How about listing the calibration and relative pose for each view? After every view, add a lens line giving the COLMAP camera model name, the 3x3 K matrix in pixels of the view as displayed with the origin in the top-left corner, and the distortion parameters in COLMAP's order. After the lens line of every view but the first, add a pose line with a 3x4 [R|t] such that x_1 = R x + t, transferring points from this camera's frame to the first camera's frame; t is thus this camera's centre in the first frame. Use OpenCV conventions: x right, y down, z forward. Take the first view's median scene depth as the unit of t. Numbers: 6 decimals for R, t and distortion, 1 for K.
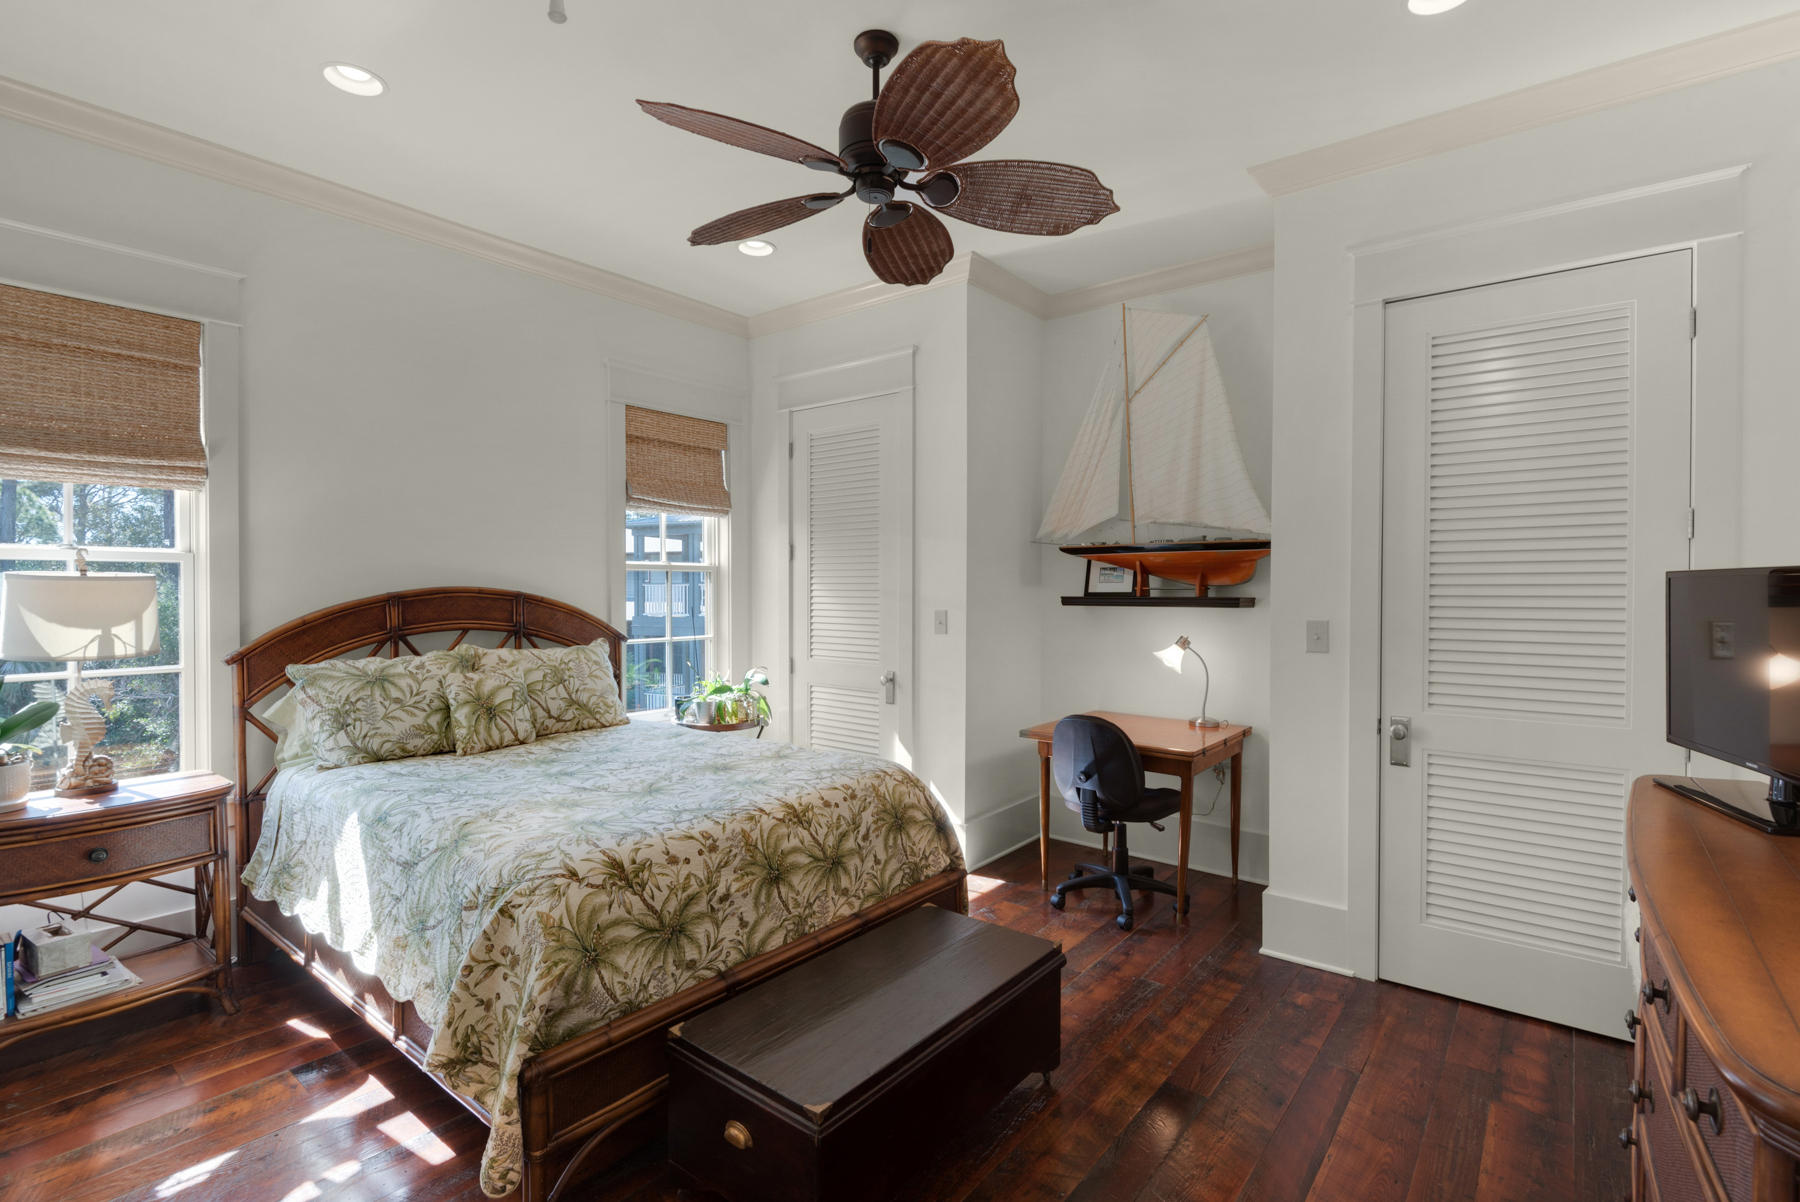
lens RADIAL K [[831.4, 0, 900.0], [0, 831.4, 601.0], [0, 0, 1]] dist [0.010121, -0.014356]
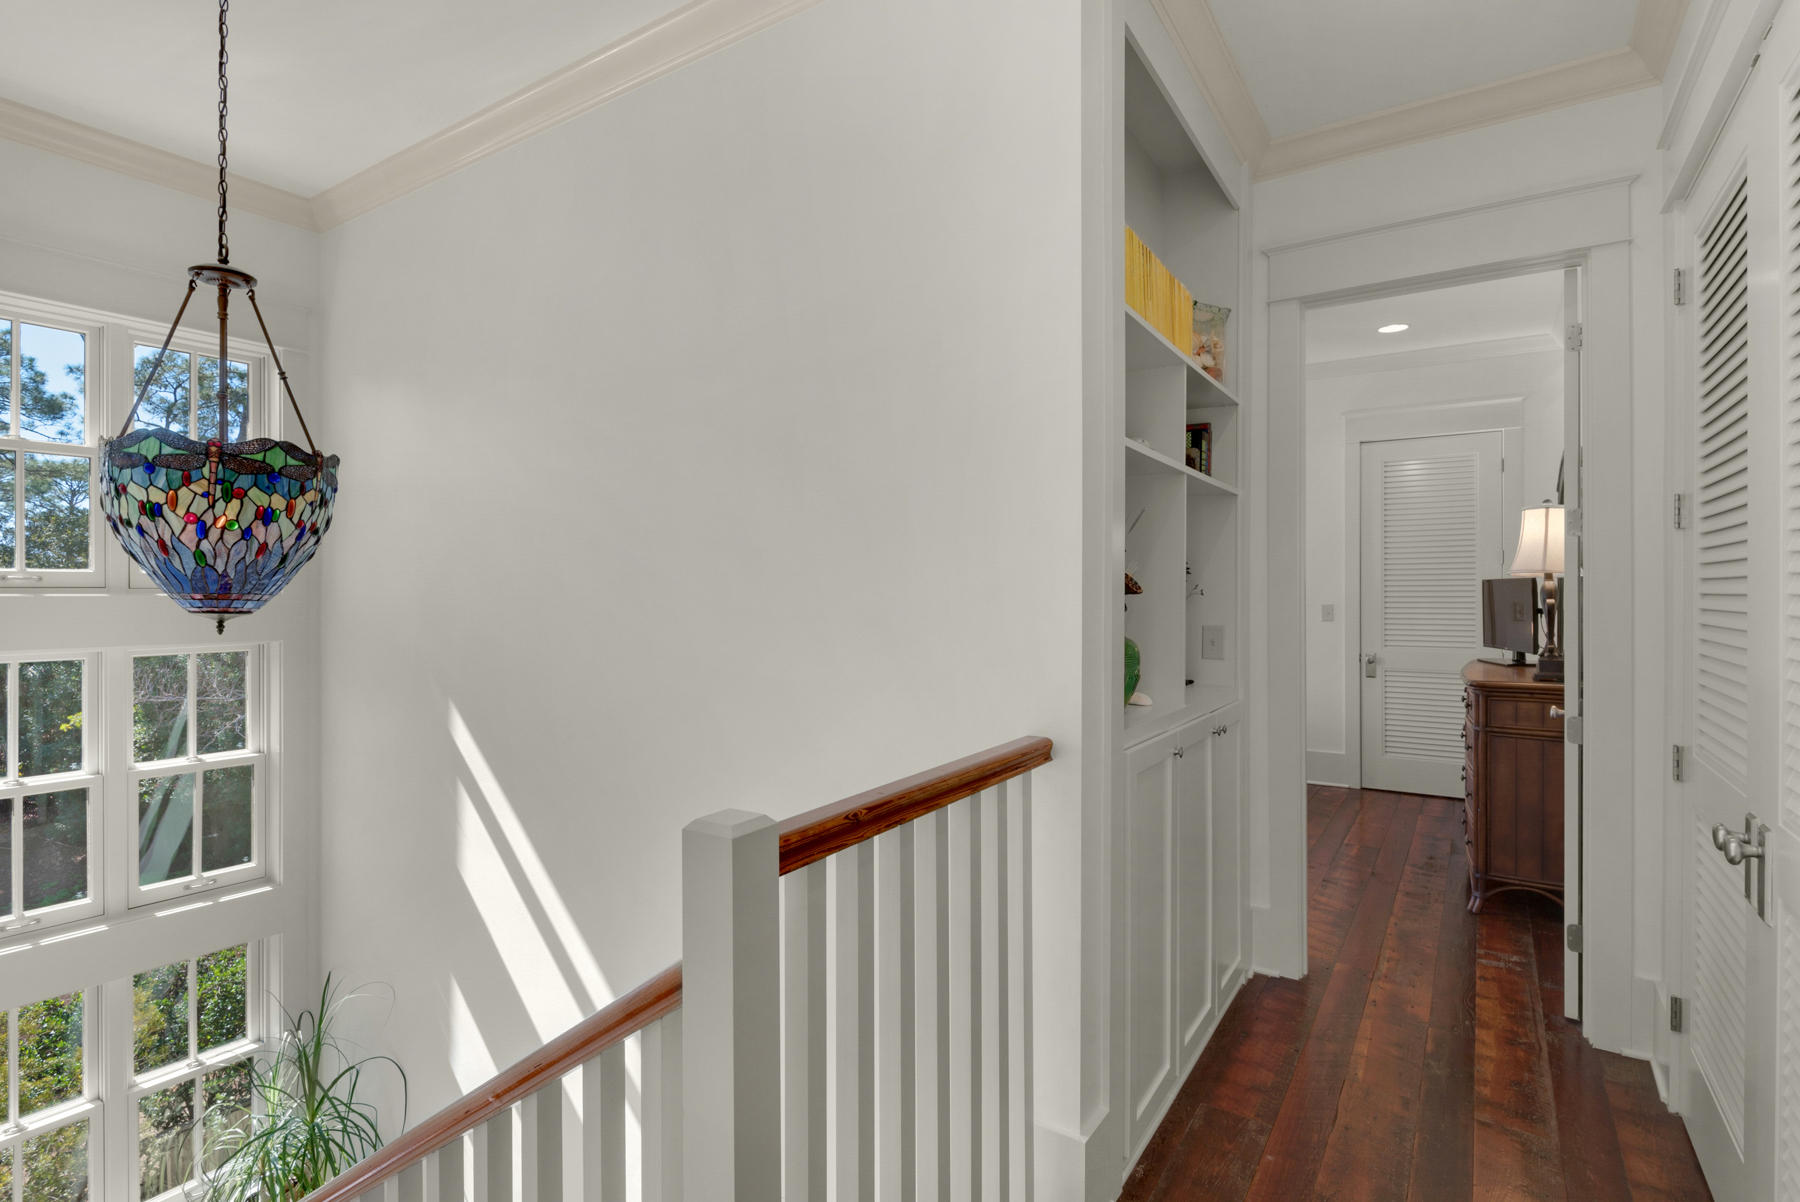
lens RADIAL K [[880.7, 0, 871.2], [0, 880.7, 588.8], [0, 0, 1]] dist [-0.004500, -0.001137]
pose [[0.997226, -0.000381, 0.074437, -0.641352], [0.002030, 0.999754, -0.022080, 0.027399], [-0.074410, 0.022170, 0.996981, -0.865098]]
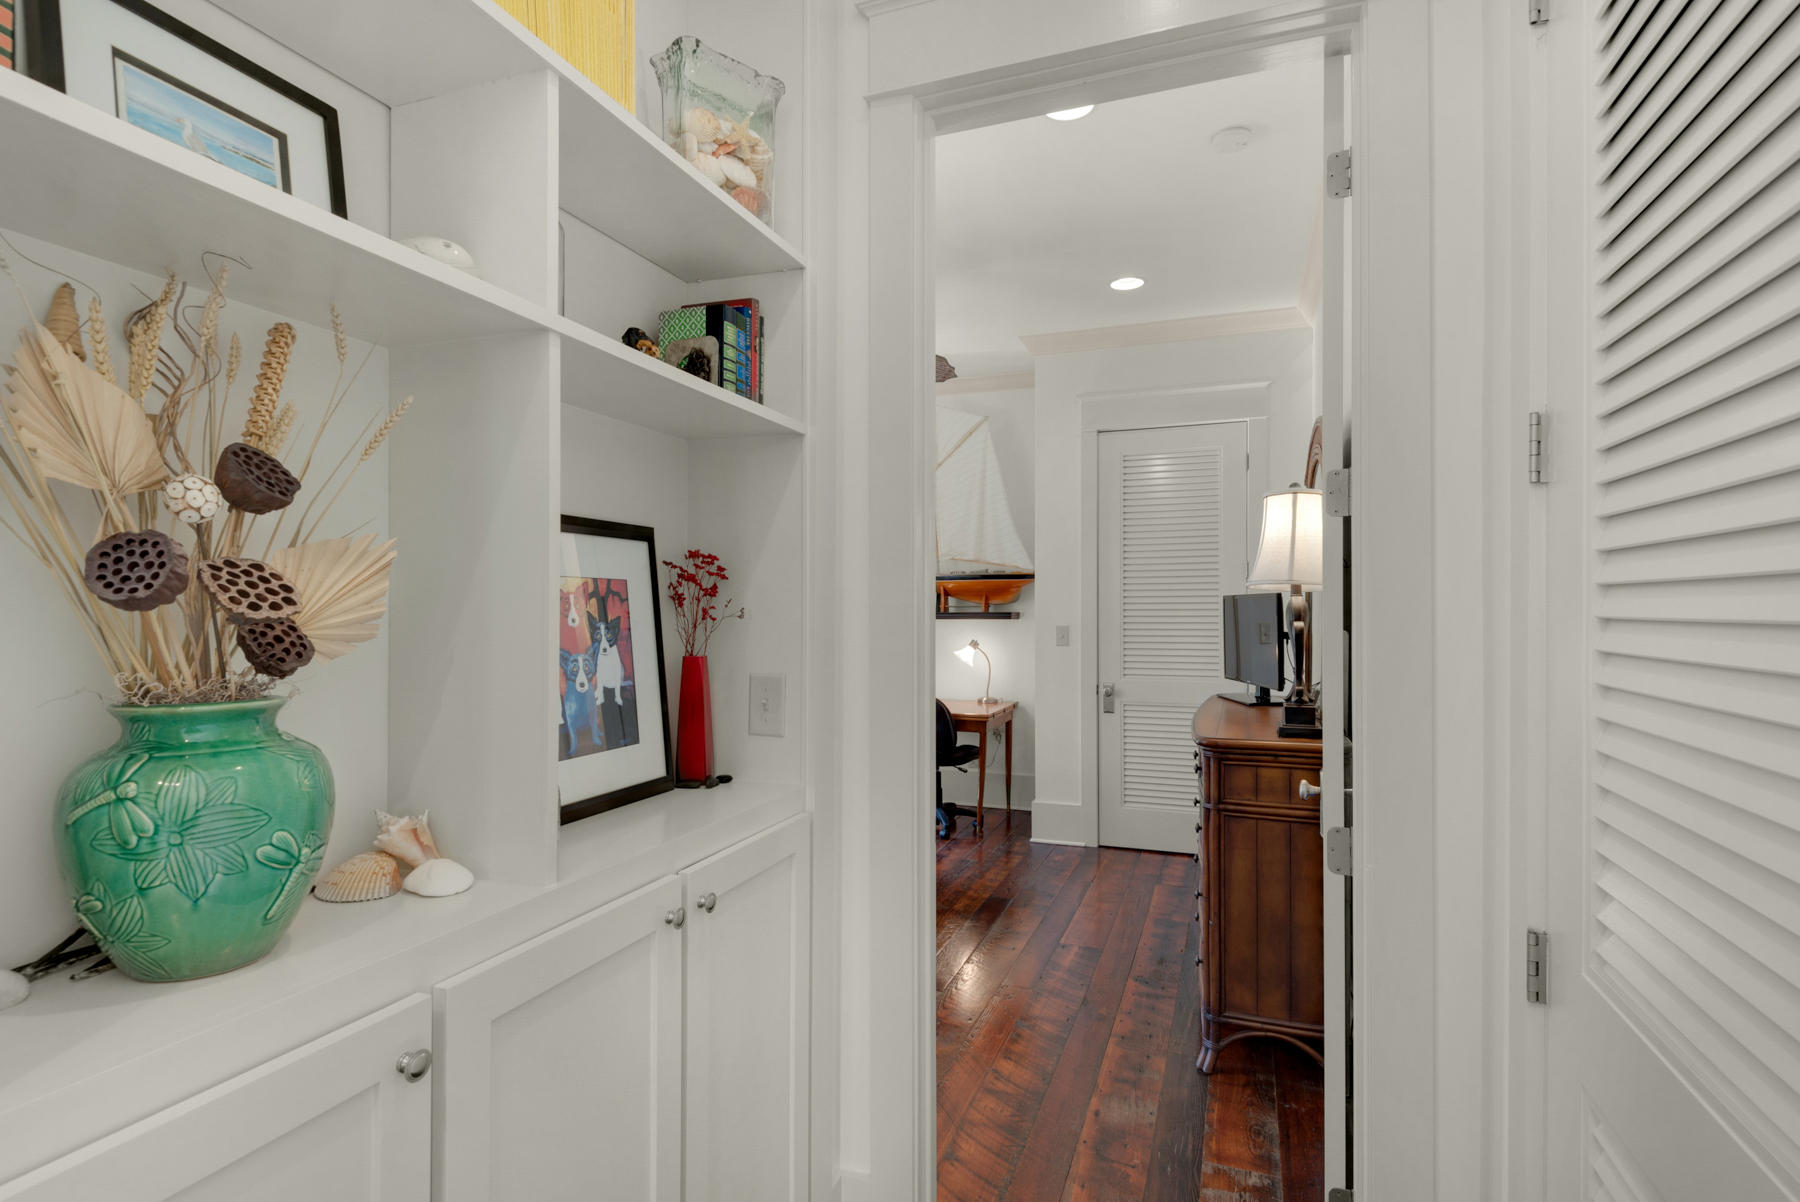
lens RADIAL K [[874.2, 0, 900.0], [0, 874.2, 601.0], [0, 0, 1]] dist [0.004700, 0.000080]
pose [[0.952322, 0.003724, 0.305072, -0.280047], [0.004661, 0.999631, -0.026753, 0.018576], [-0.305059, 0.026900, 0.951954, -0.457593]]
